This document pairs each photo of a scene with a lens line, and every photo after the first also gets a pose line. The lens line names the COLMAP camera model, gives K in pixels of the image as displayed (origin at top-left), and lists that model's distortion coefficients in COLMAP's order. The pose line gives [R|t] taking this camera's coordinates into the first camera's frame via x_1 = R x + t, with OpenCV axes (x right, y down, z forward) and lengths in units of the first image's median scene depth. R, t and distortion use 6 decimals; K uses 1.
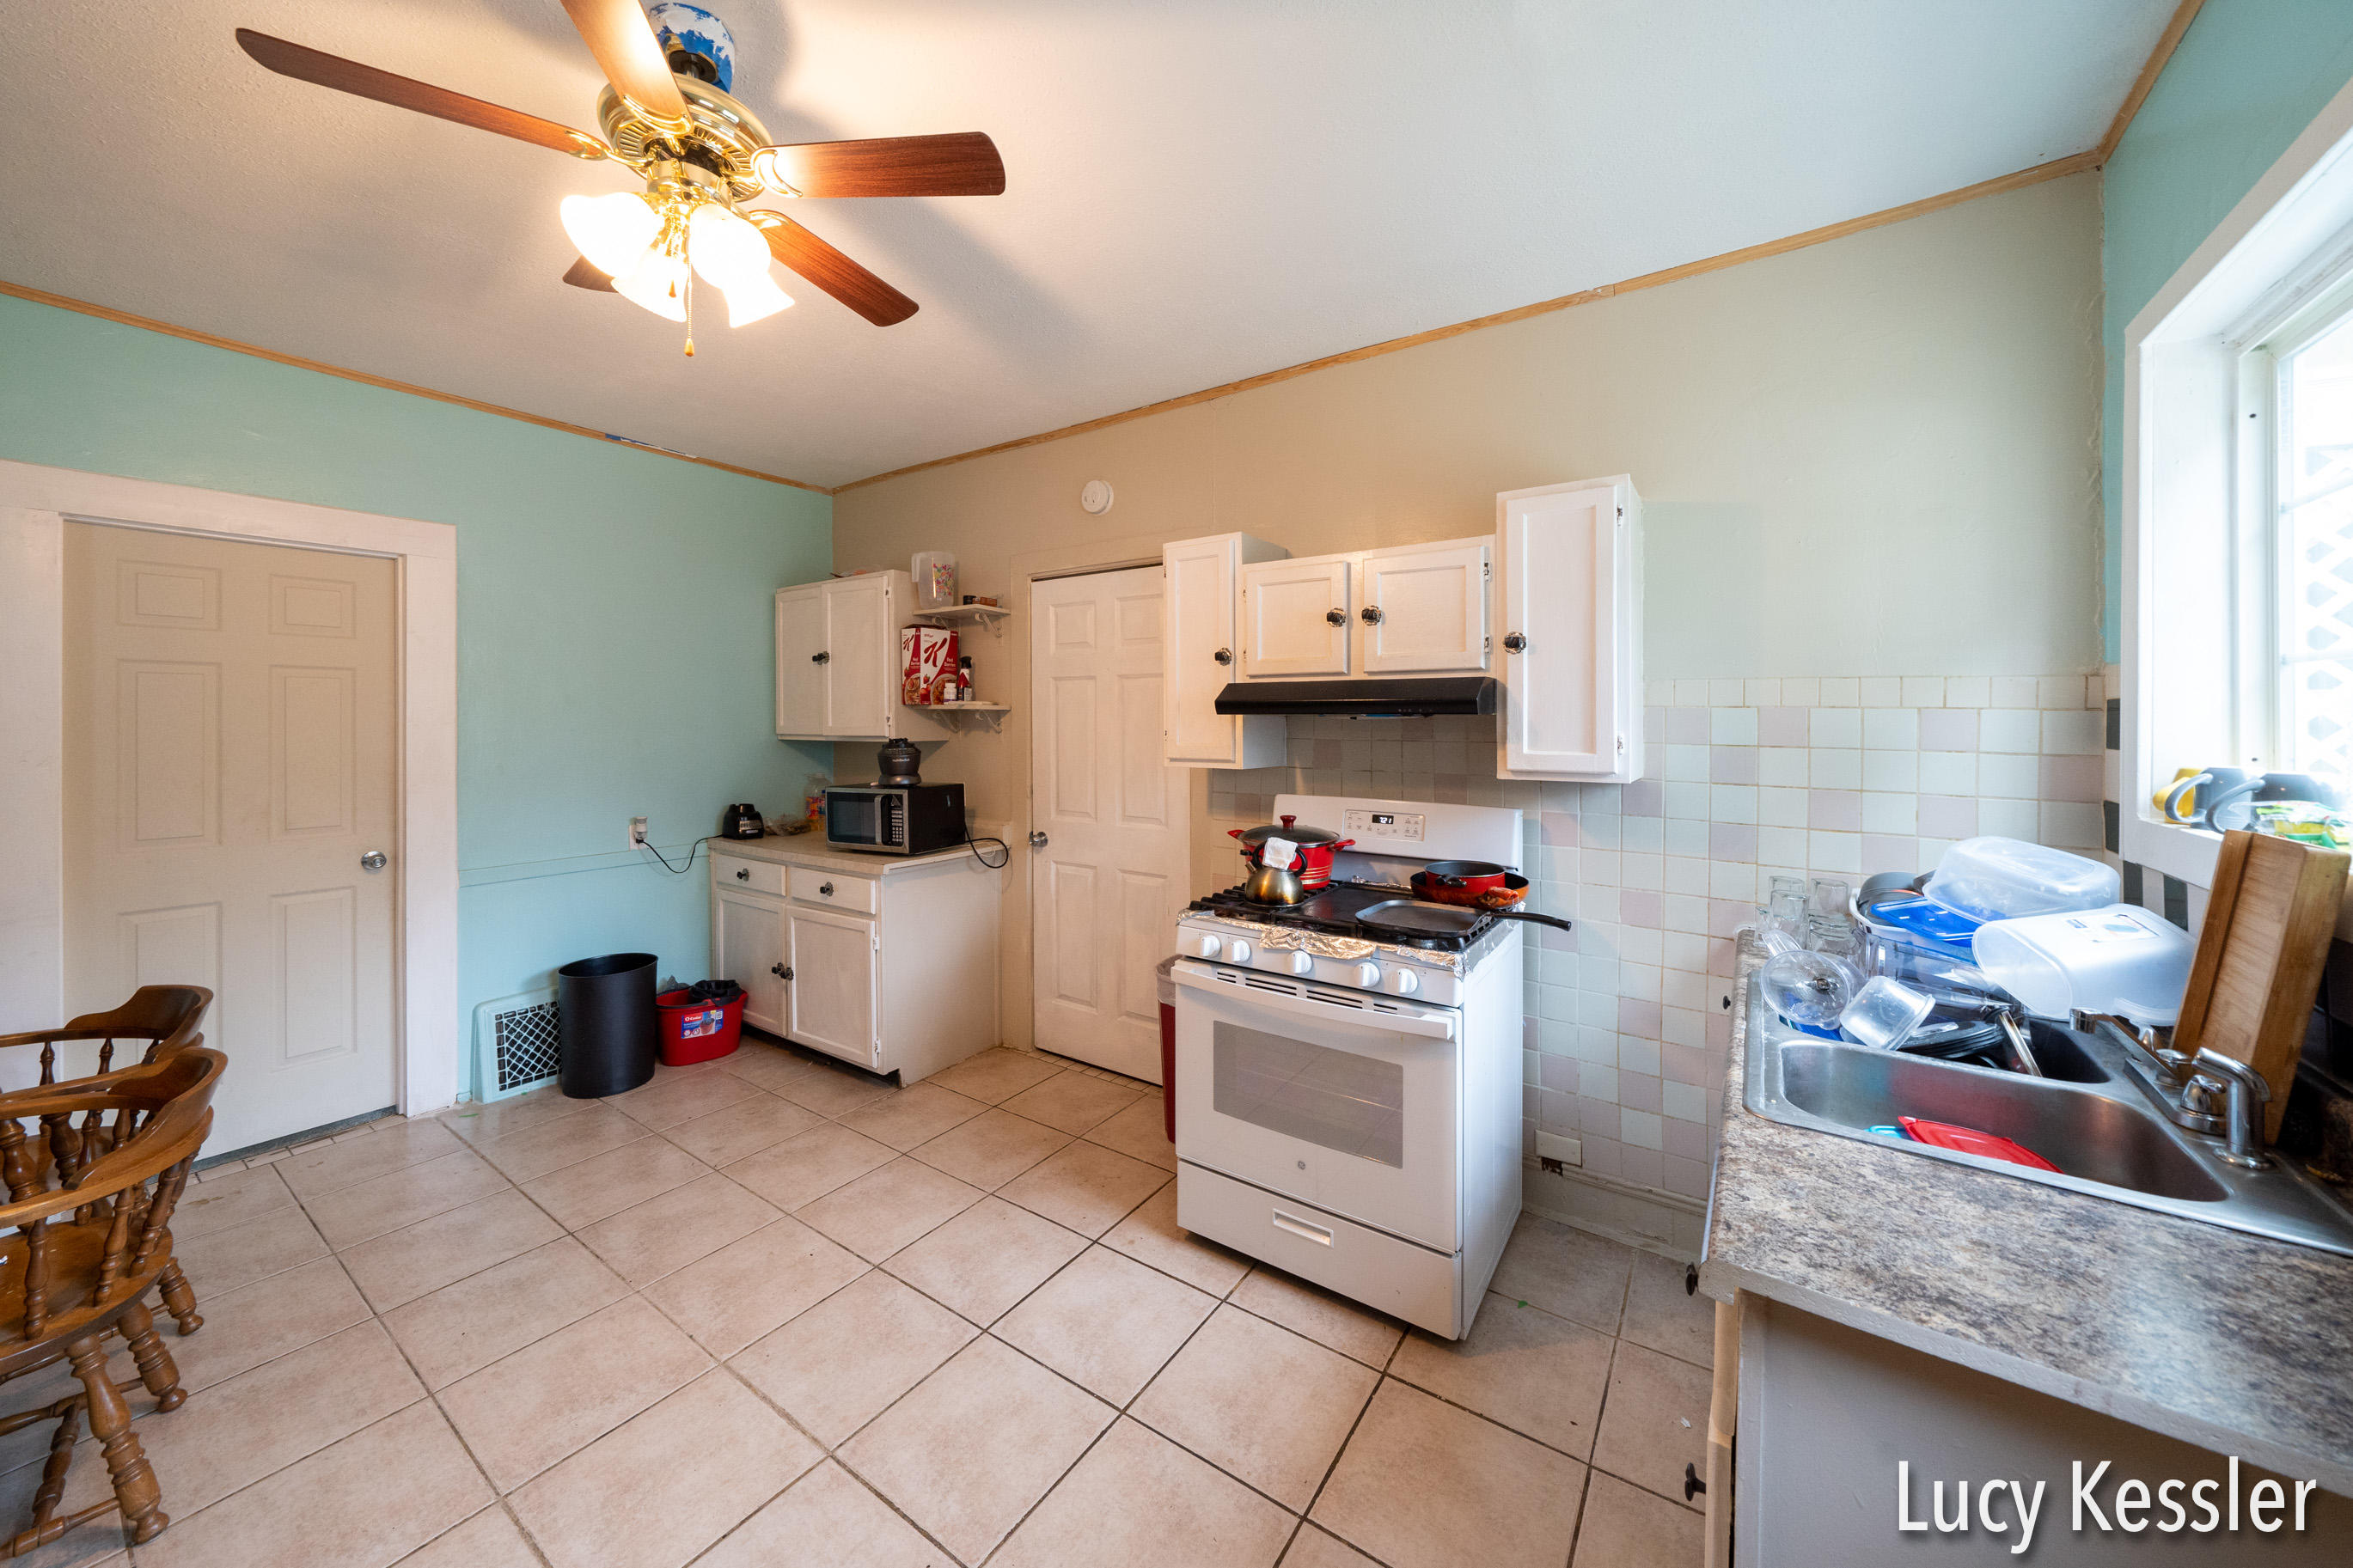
lens RADIAL K [[826.6, 0, 1086.4], [0, 826.6, 717.8], [0, 0, 1]] dist [-0.004810, 0.000012]
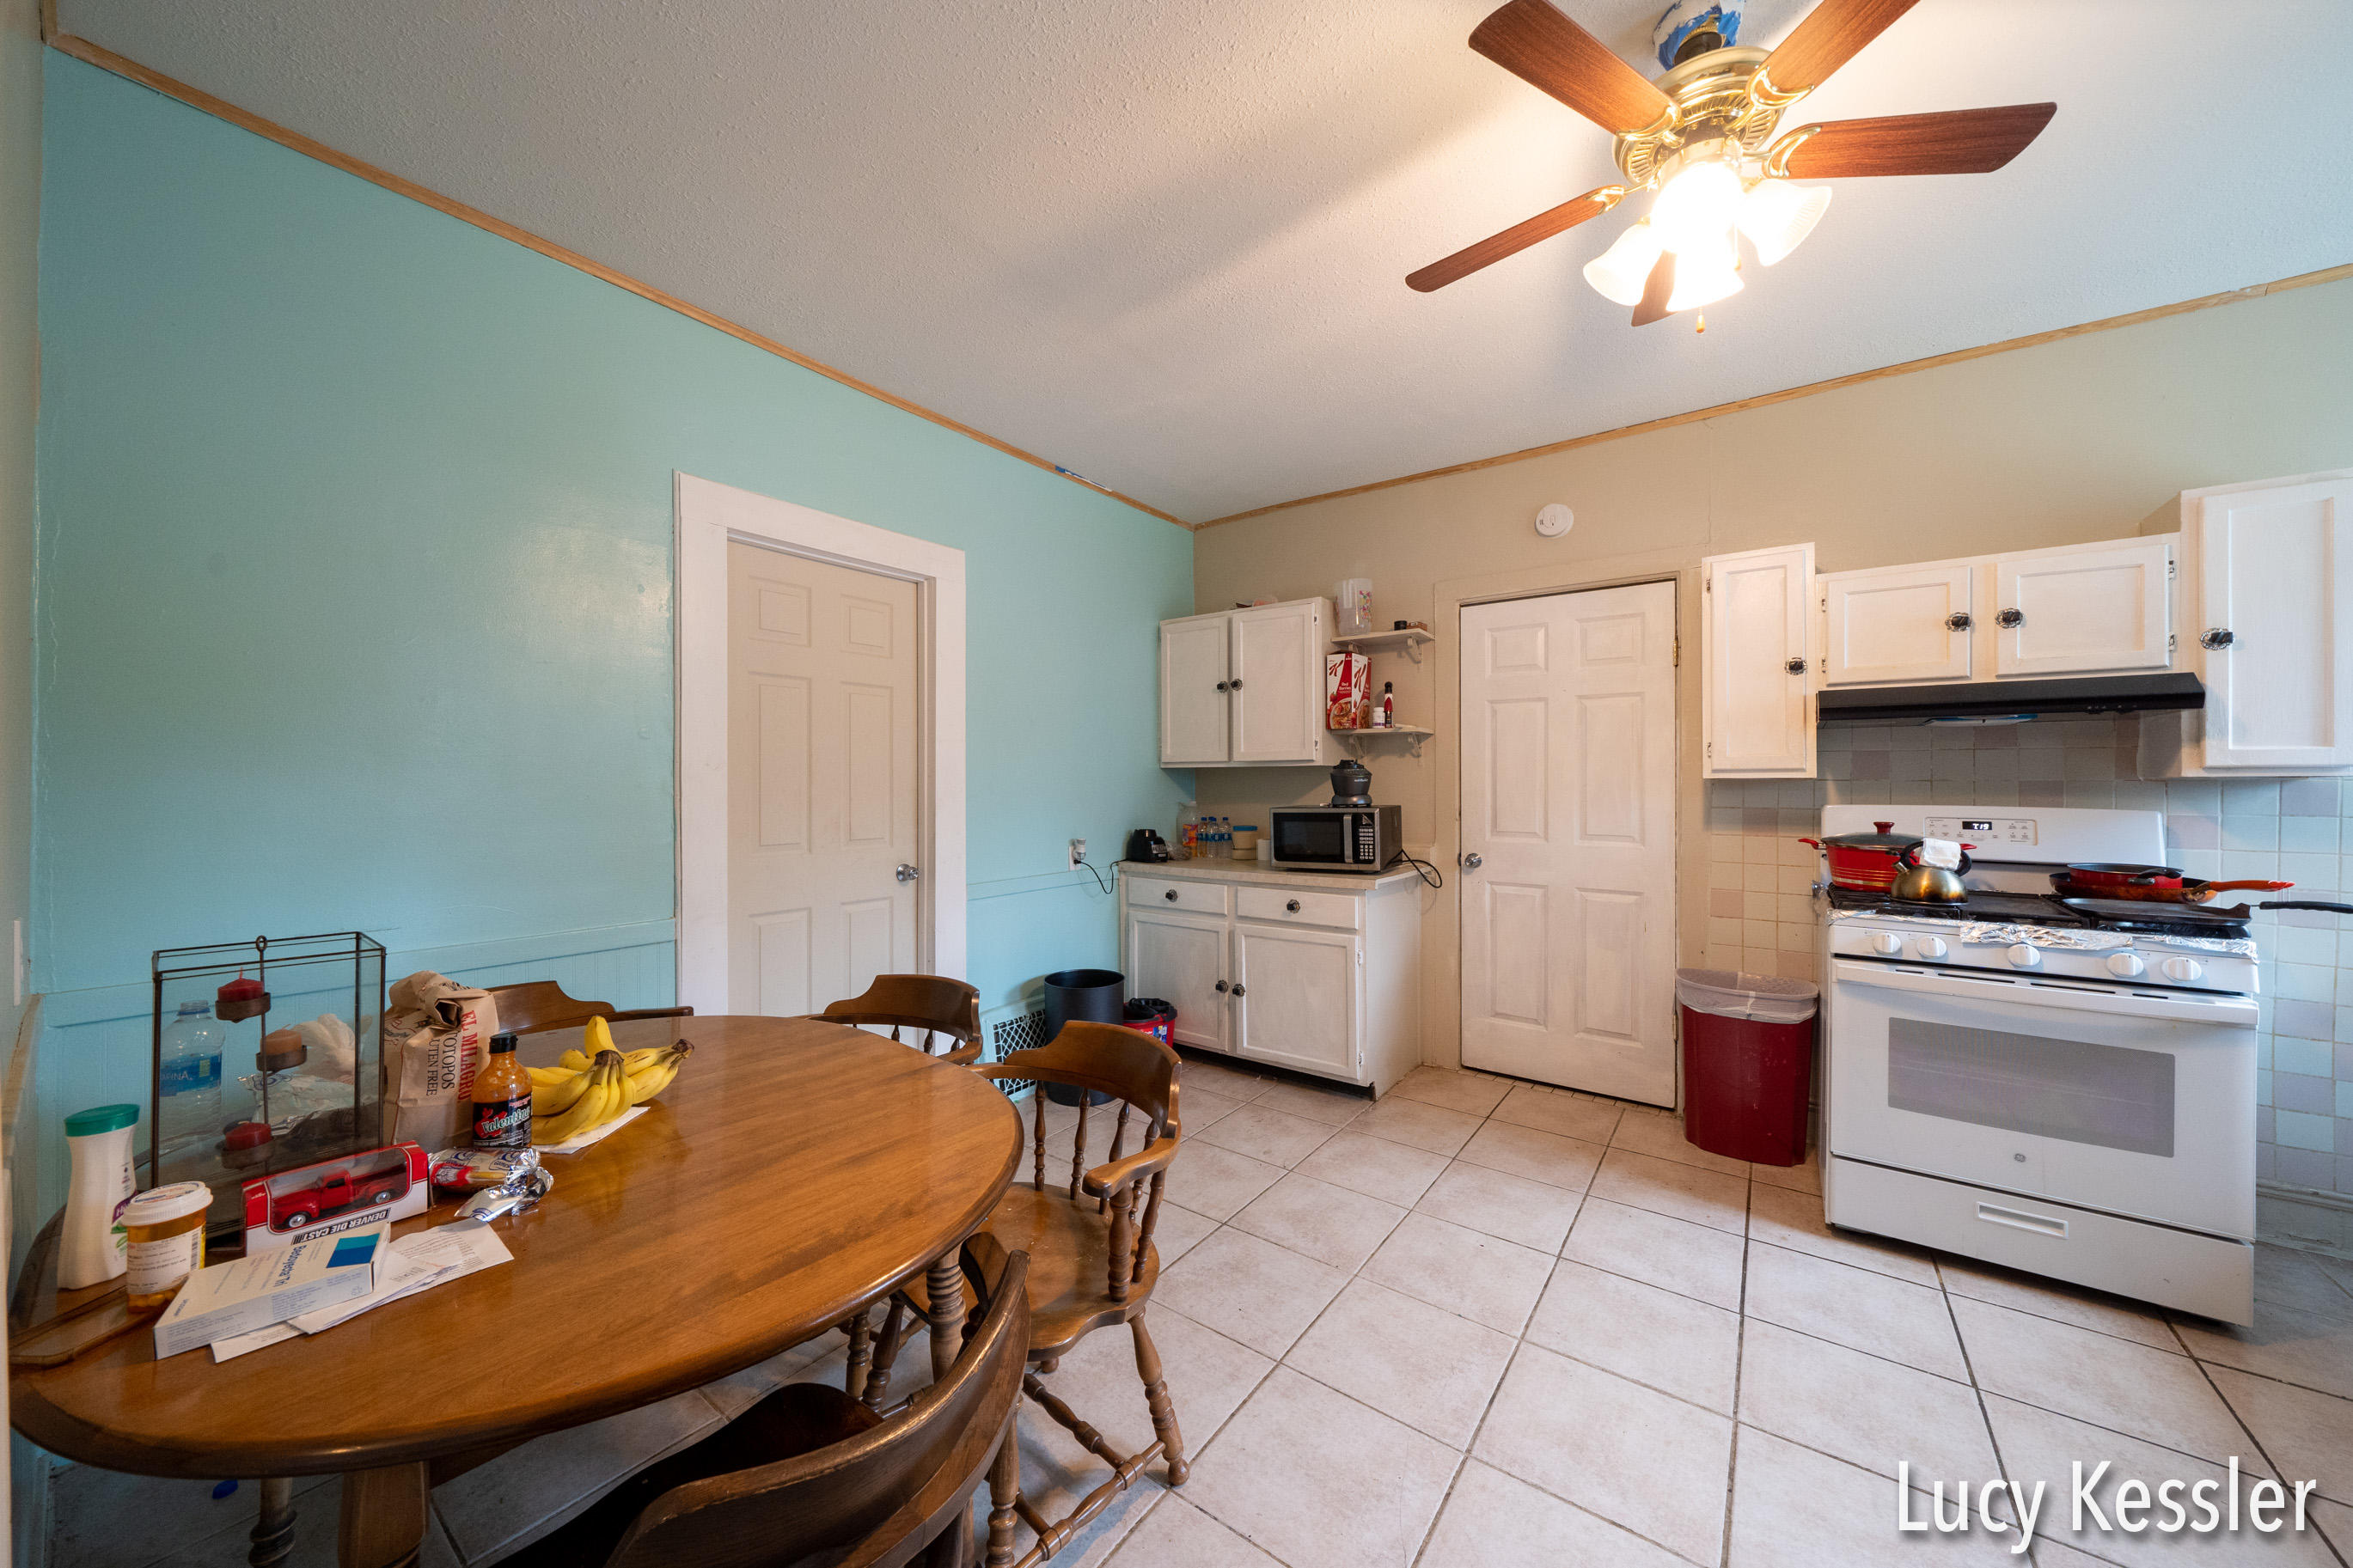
lens RADIAL K [[809.6, 0, 1067.1], [0, 809.6, 780.8], [0, 0, 1]] dist [-0.005247, 0.000034]
pose [[0.999424, -0.002060, -0.033860, -0.575964], [0.002047, 0.999998, -0.000436, 0.053799], [0.033861, 0.000366, 0.999426, -0.011229]]
